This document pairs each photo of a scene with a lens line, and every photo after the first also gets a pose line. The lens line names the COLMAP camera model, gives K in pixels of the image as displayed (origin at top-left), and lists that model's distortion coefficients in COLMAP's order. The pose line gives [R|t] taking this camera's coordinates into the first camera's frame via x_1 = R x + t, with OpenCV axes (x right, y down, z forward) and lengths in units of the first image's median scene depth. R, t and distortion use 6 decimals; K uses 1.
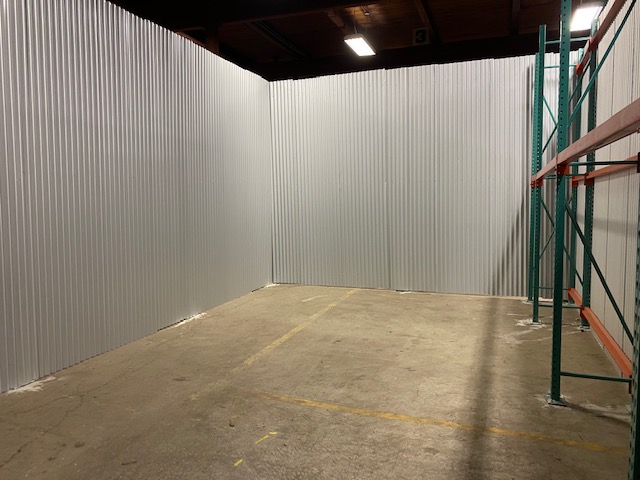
lens RADIAL K [[486.1, 0, 320.2], [0, 486.1, 235.7], [0, 0, 1]] dist [0.005914, -0.020404]
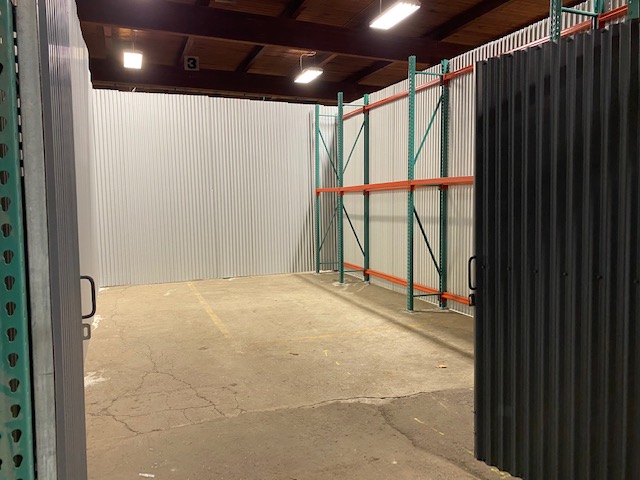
lens RADIAL K [[486.1, 0, 319.8], [0, 486.1, 242.2], [0, 0, 1]] dist [0.005914, -0.020404]
pose [[0.742251, -0.057357, 0.667663, -0.988427], [0.054949, 0.998185, 0.024663, 0.009357], [-0.667865, 0.018381, 0.744055, -0.151855]]
